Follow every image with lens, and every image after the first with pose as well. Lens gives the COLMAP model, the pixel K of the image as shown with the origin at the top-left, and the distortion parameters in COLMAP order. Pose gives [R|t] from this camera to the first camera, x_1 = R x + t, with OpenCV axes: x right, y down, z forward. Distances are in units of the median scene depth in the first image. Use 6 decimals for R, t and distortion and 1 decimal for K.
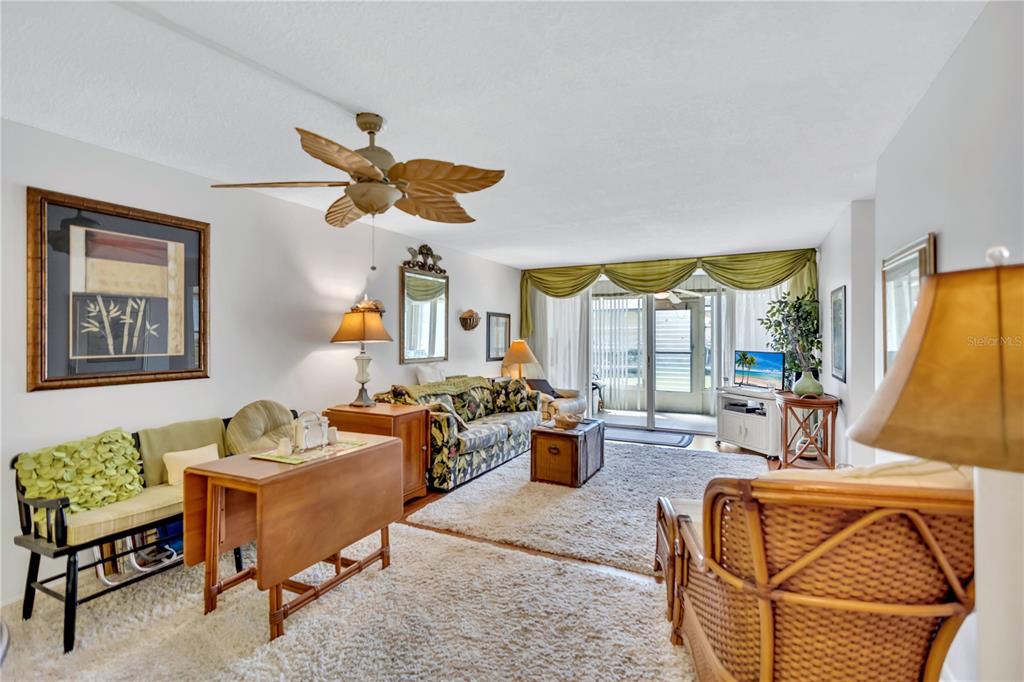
lens RADIAL K [[470.3, 0, 508.5], [0, 470.3, 339.0], [0, 0, 1]] dist [-0.000846, -0.000451]
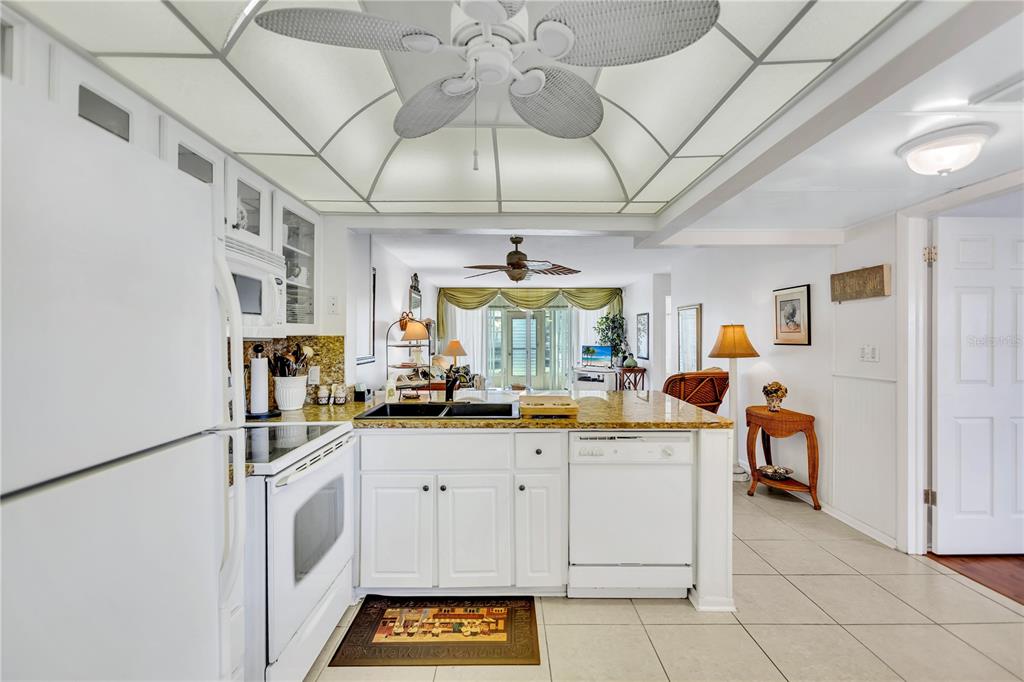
lens RADIAL K [[470.3, 0, 508.5], [0, 470.3, 339.0], [0, 0, 1]] dist [-0.000846, -0.000451]
pose [[0.887214, 0.001890, 0.461354, -0.522185], [-0.000814, 0.999996, -0.002531, 0.004342], [-0.461357, 0.001870, 0.887213, -0.365629]]
